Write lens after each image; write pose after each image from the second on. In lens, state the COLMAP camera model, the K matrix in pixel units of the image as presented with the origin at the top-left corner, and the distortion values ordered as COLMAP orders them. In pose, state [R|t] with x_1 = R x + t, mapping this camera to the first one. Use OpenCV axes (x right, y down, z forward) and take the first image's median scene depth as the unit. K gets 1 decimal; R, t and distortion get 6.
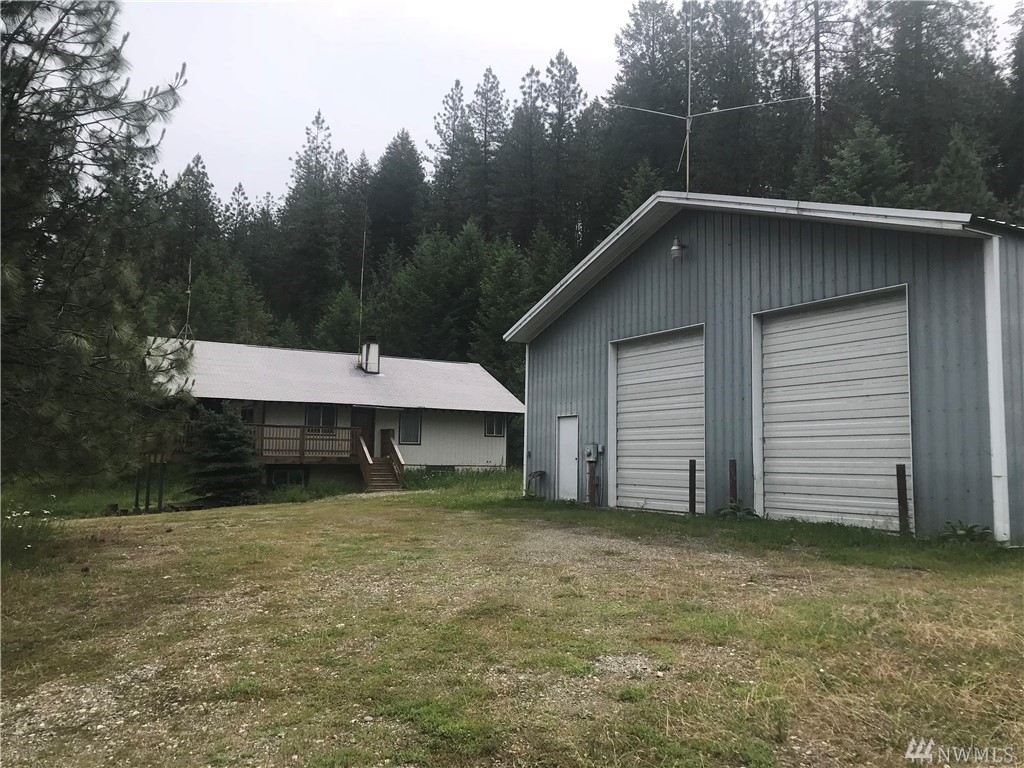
lens RADIAL K [[844.7, 0, 509.4], [0, 844.7, 382.4], [0, 0, 1]] dist [0.066222, -0.076693]
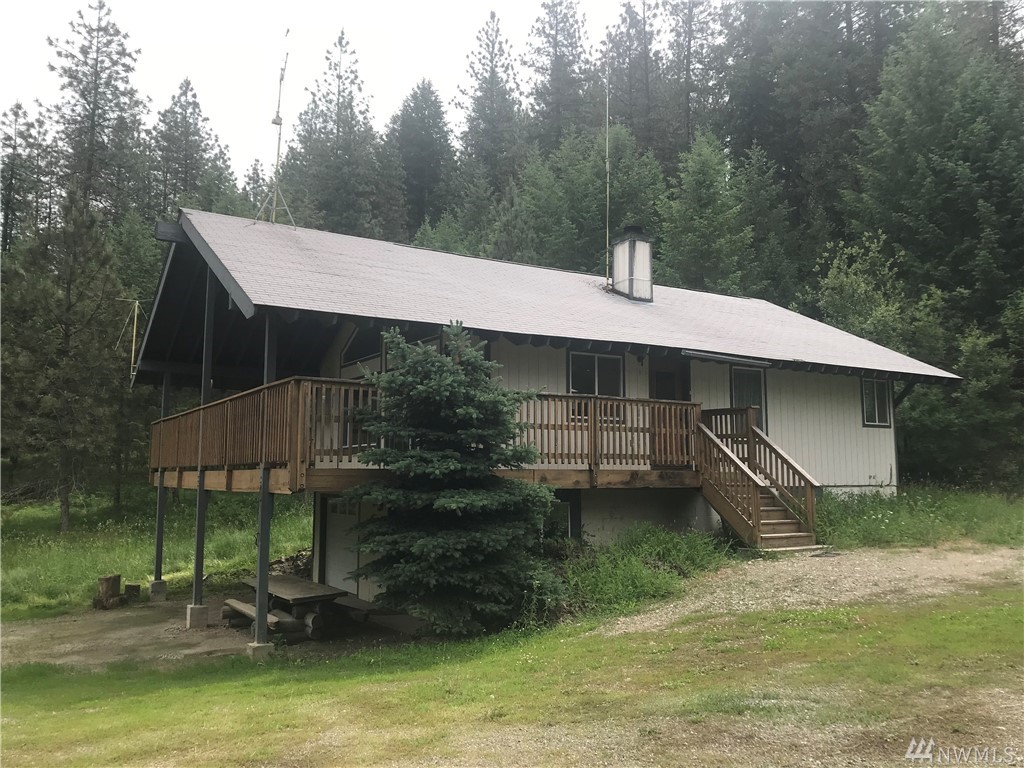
lens RADIAL K [[831.1, 0, 512.1], [0, 831.1, 380.1], [0, 0, 1]] dist [0.062512, 0.000603]
pose [[0.998417, -0.006920, 0.055826, -0.117951], [0.007700, 0.999876, -0.013759, 0.018593], [-0.055724, 0.014167, 0.998346, 0.228116]]
